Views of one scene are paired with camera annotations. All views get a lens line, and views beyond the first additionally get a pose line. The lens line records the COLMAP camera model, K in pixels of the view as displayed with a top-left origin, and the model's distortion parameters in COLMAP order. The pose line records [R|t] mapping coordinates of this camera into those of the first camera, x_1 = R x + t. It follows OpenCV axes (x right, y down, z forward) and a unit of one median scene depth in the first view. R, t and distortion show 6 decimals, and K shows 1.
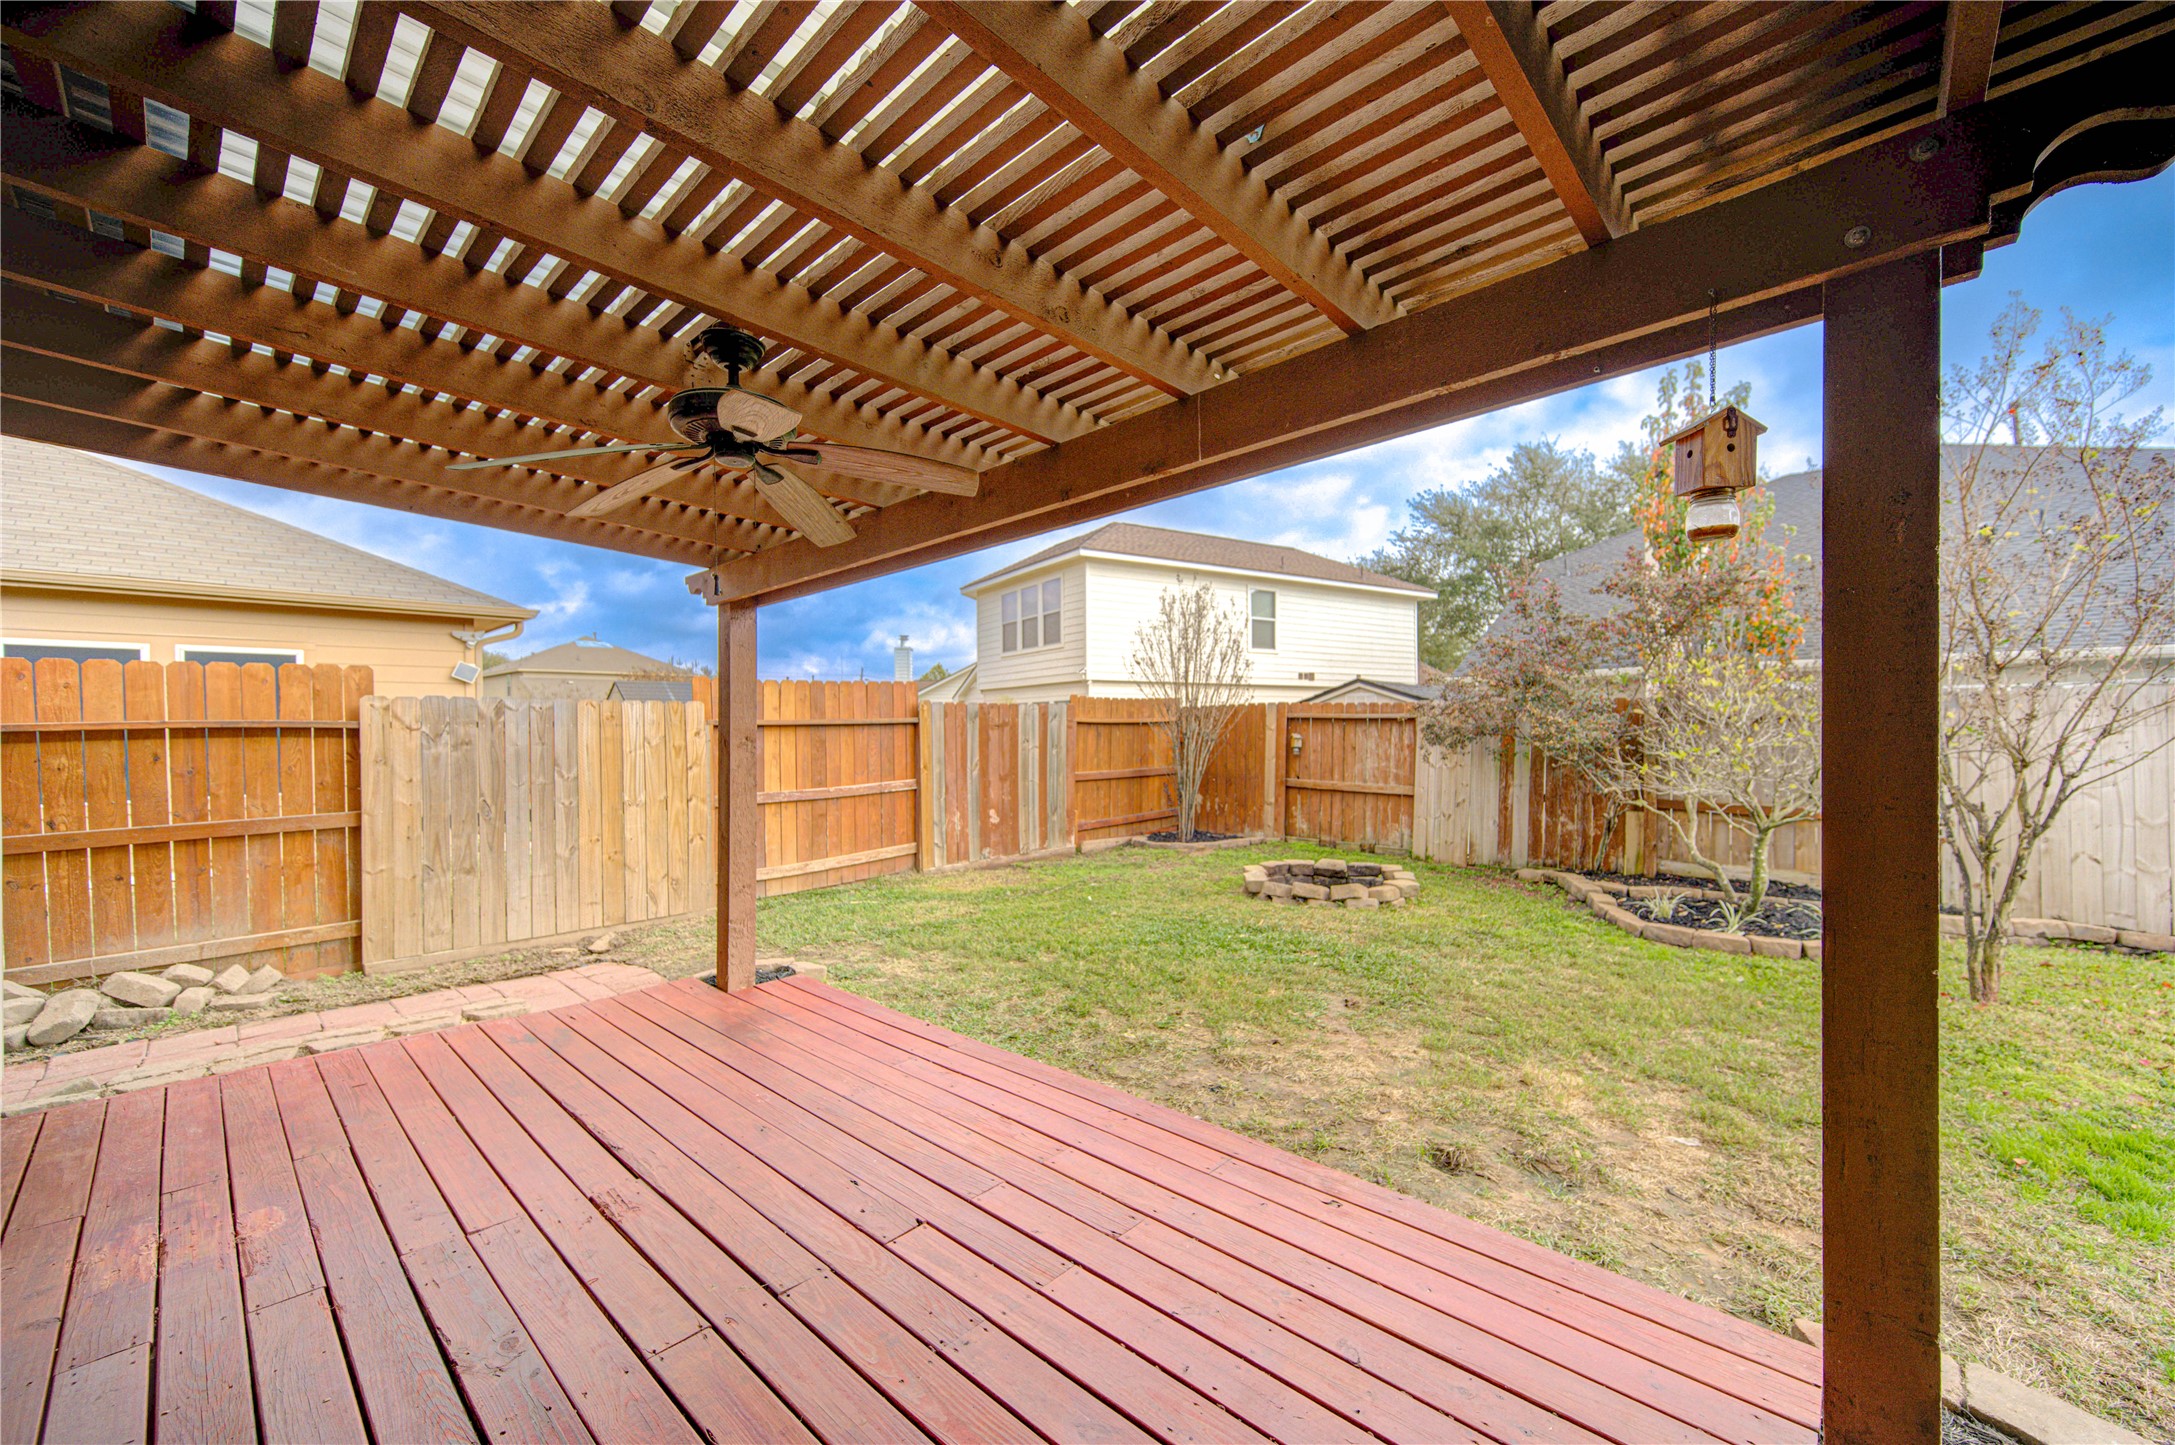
lens RADIAL K [[837.0, 0, 1095.7], [0, 837.0, 726.5], [0, 0, 1]] dist [0.003446, -0.000914]
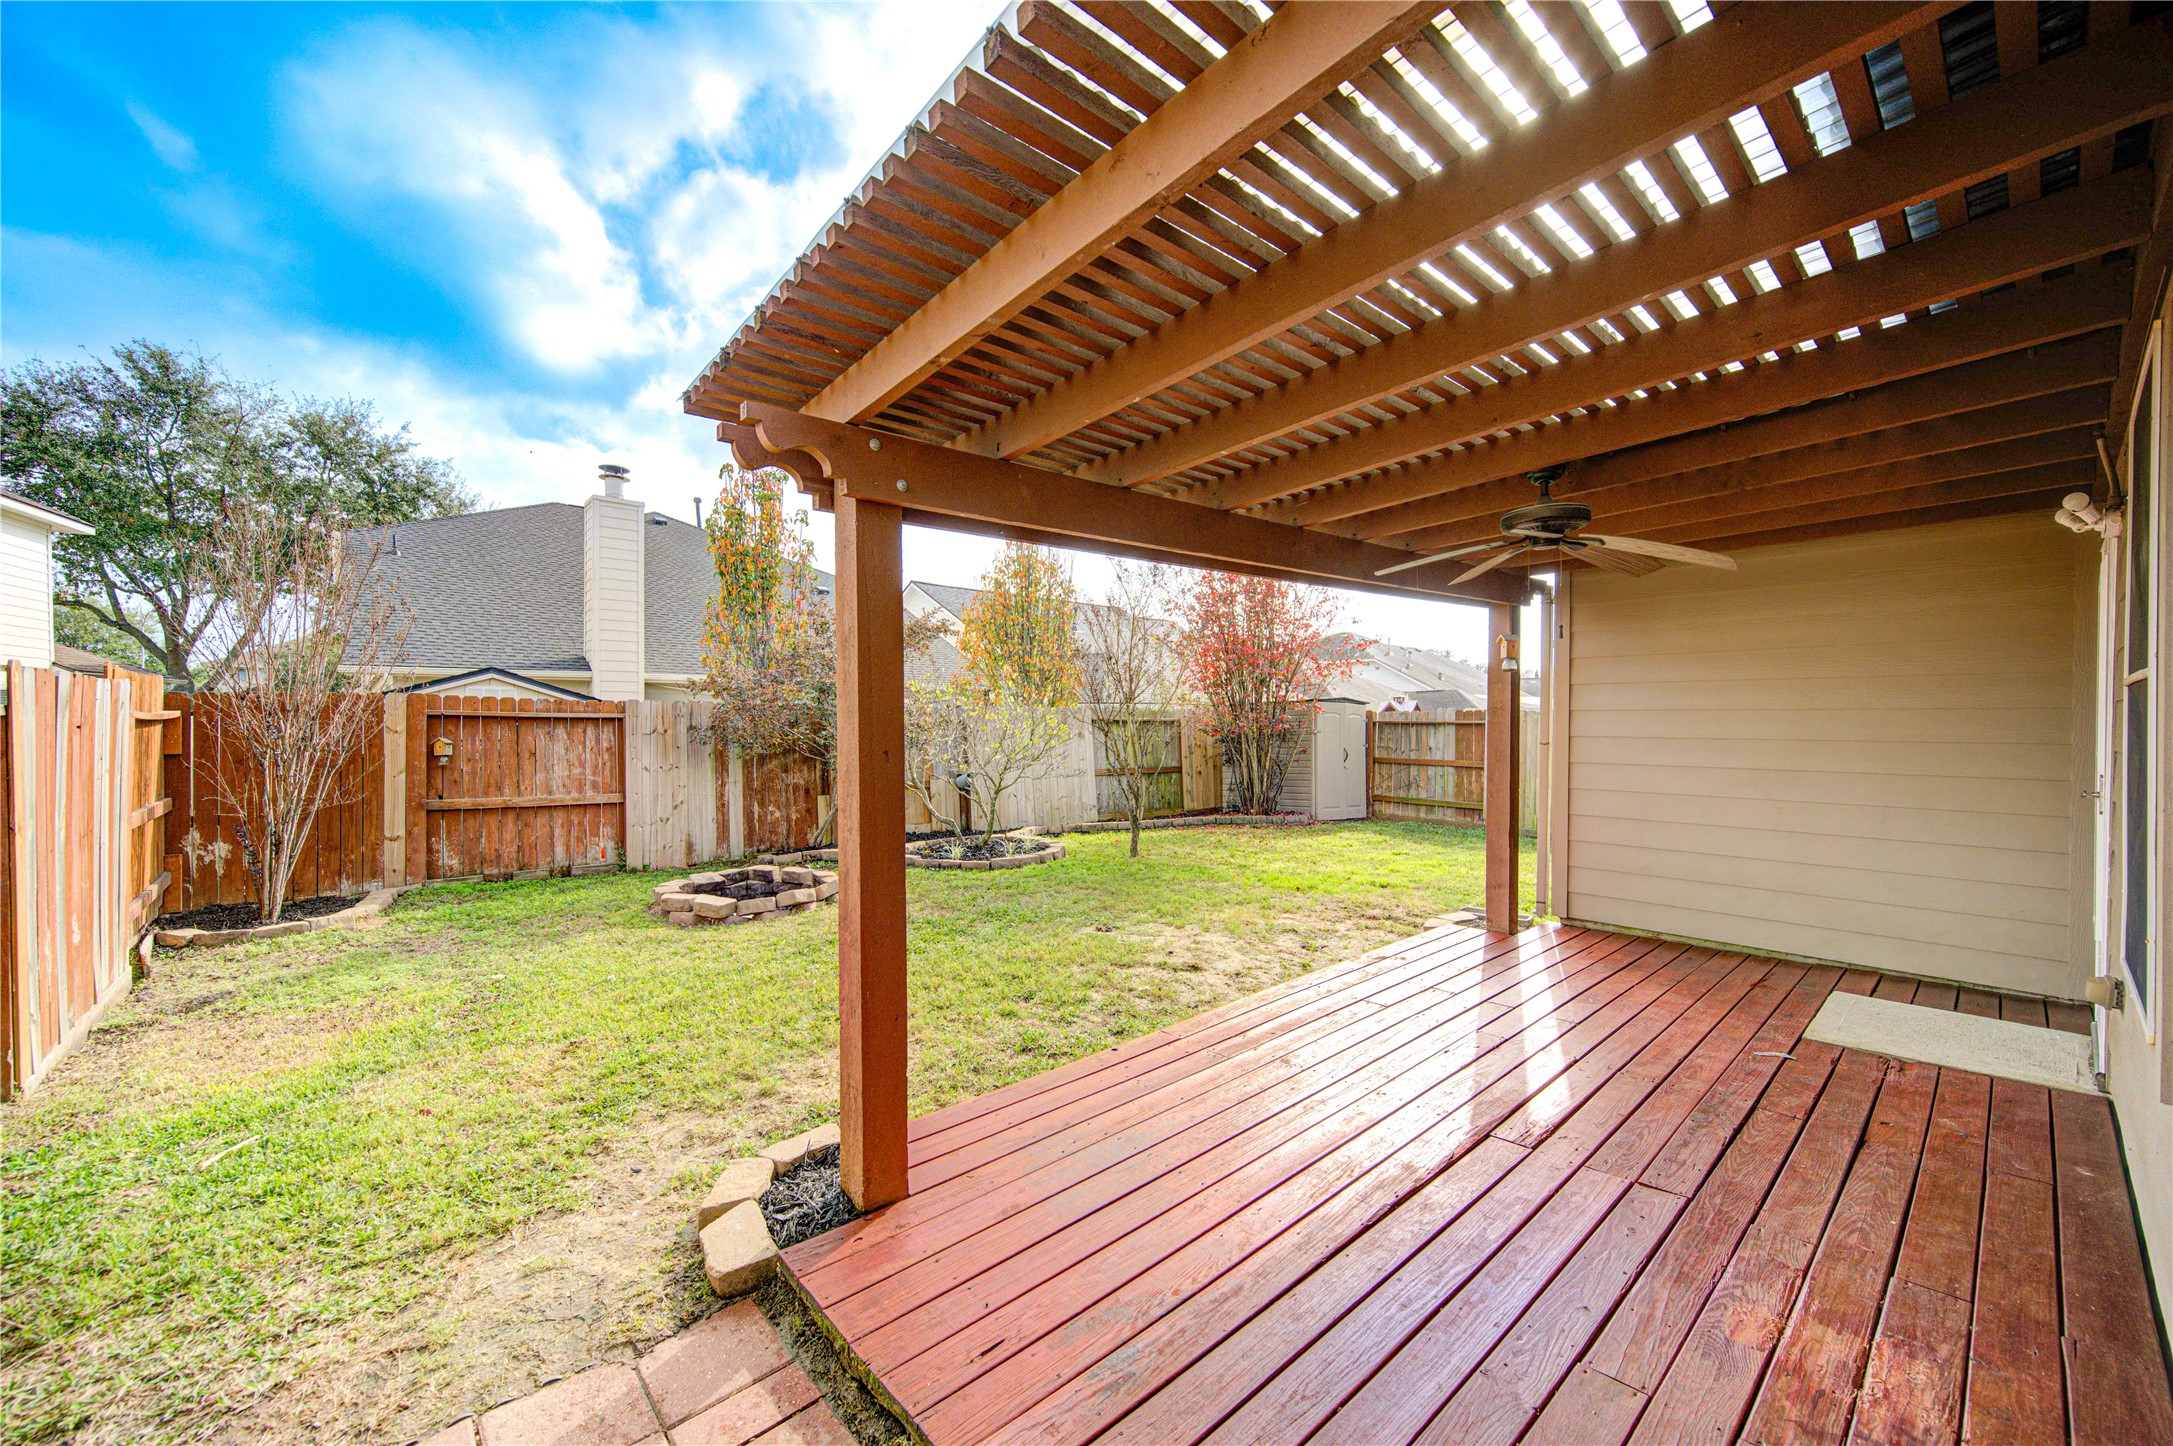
lens RADIAL K [[836.2, 0, 1089.8], [0, 836.2, 724.3], [0, 0, 1]] dist [0.003446, -0.000914]
pose [[0.104381, 0.004282, 0.994528, -0.812396], [0.000015, 0.999991, -0.004307, 0.000237], [-0.994537, 0.000465, 0.104380, 0.672492]]
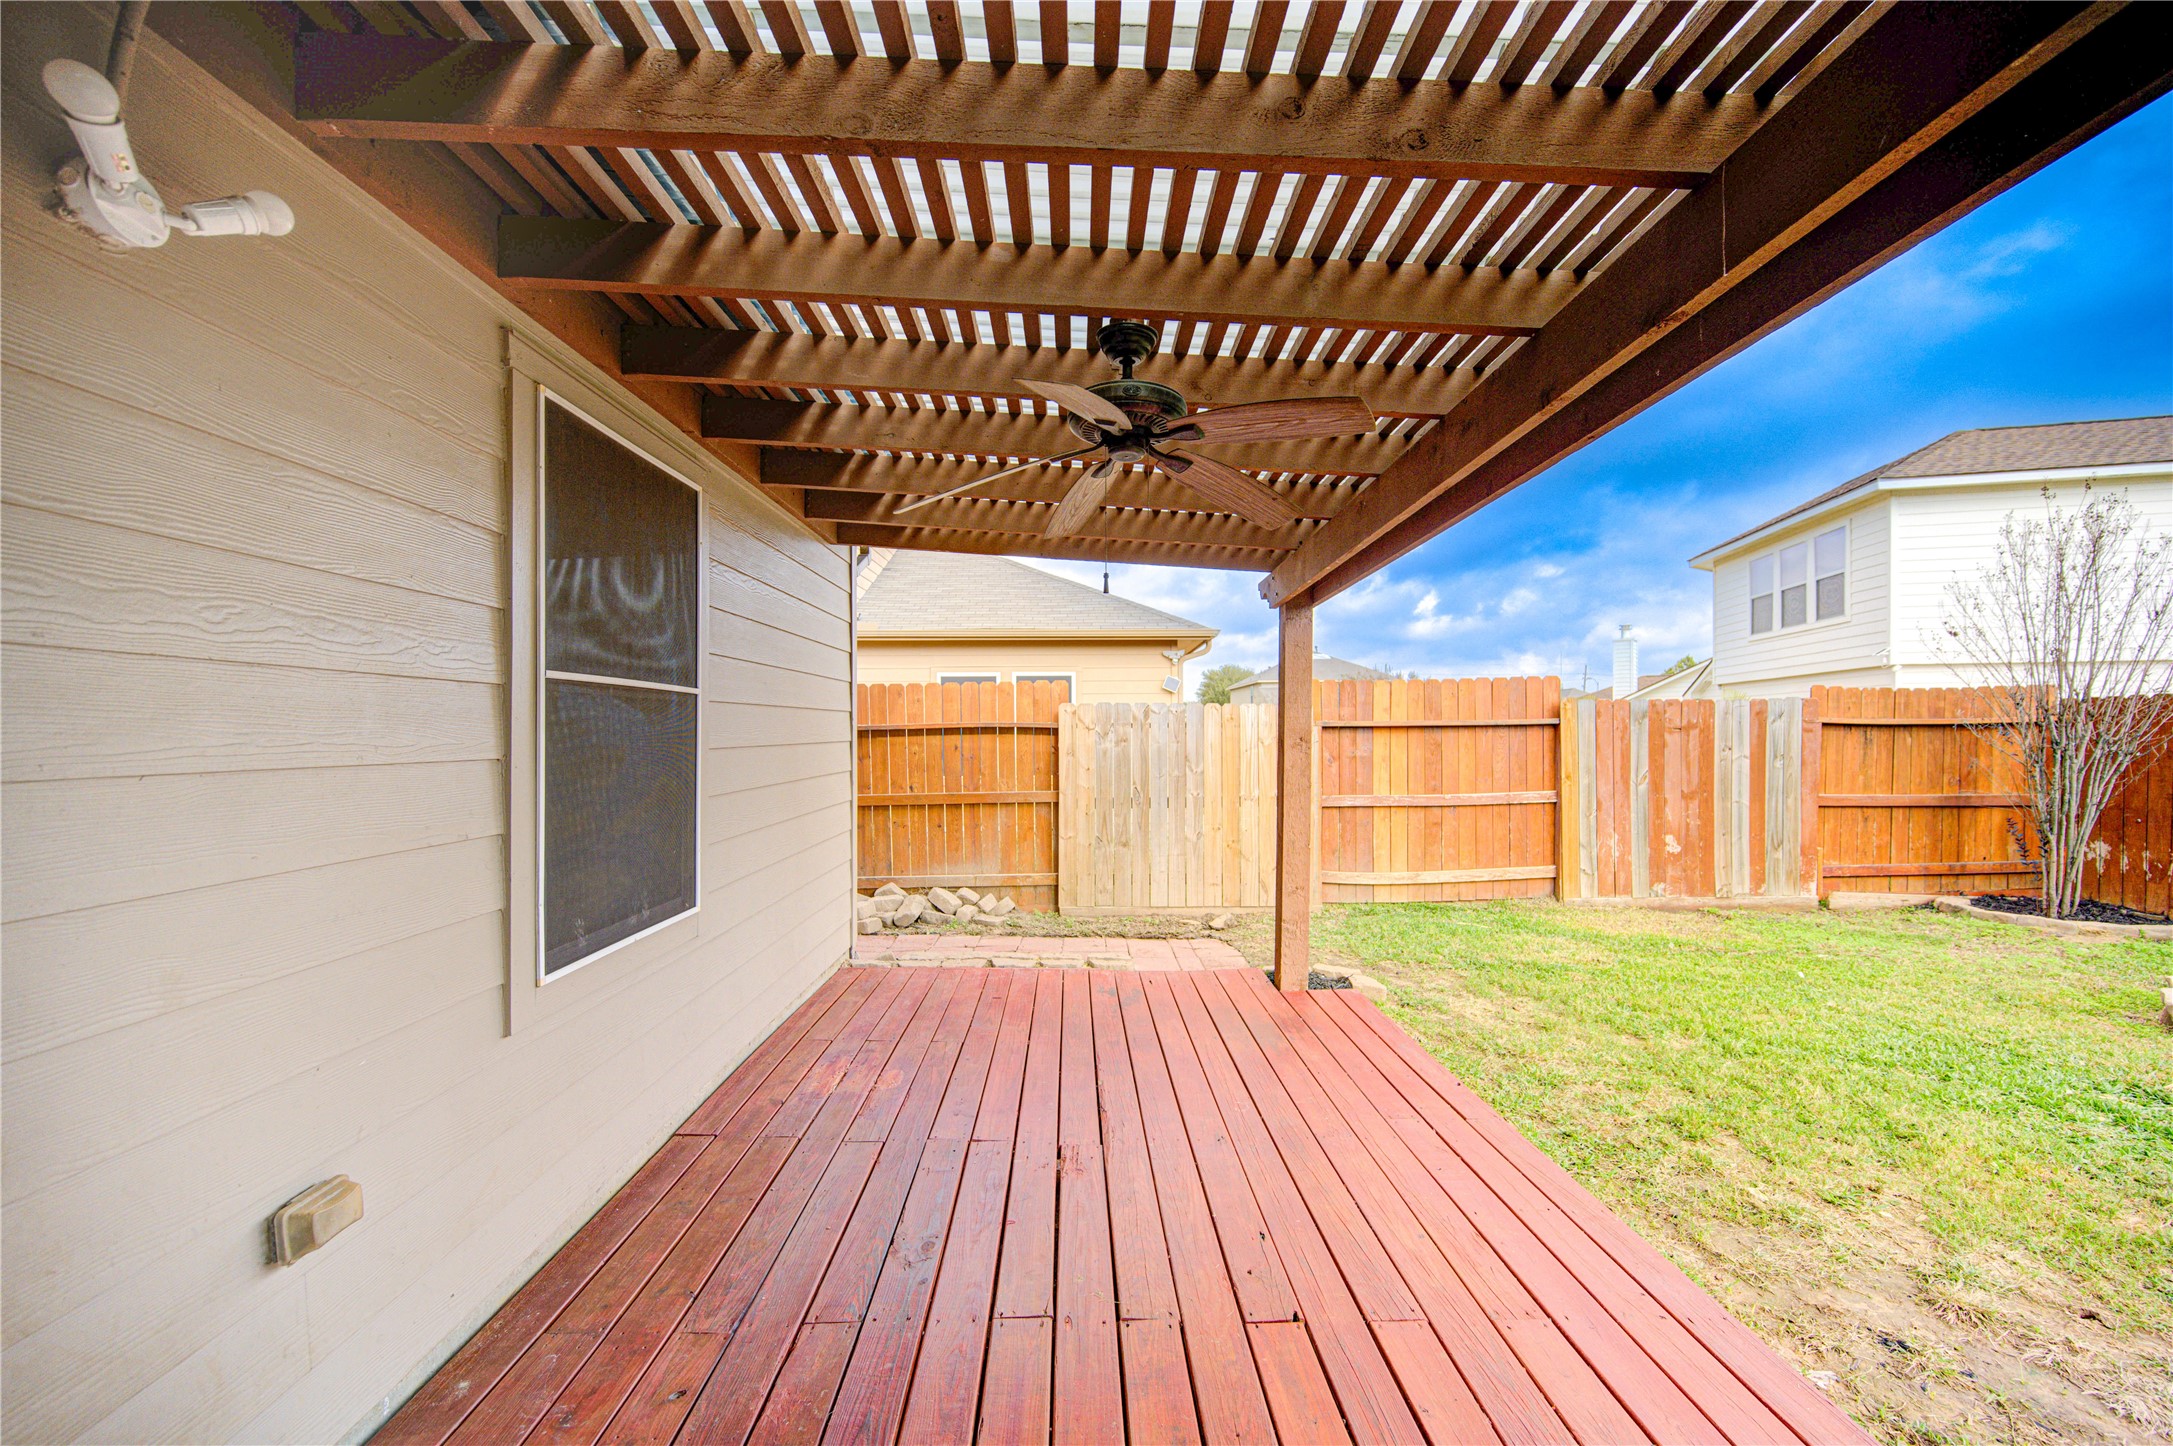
lens RADIAL K [[836.2, 0, 1108.8], [0, 836.2, 730.0], [0, 0, 1]] dist [0.003446, -0.000914]
pose [[0.701810, 0.003986, -0.712353, 0.107770], [-0.004063, 0.999990, 0.001593, 0.002452], [0.712353, 0.001776, 0.701819, 0.120801]]
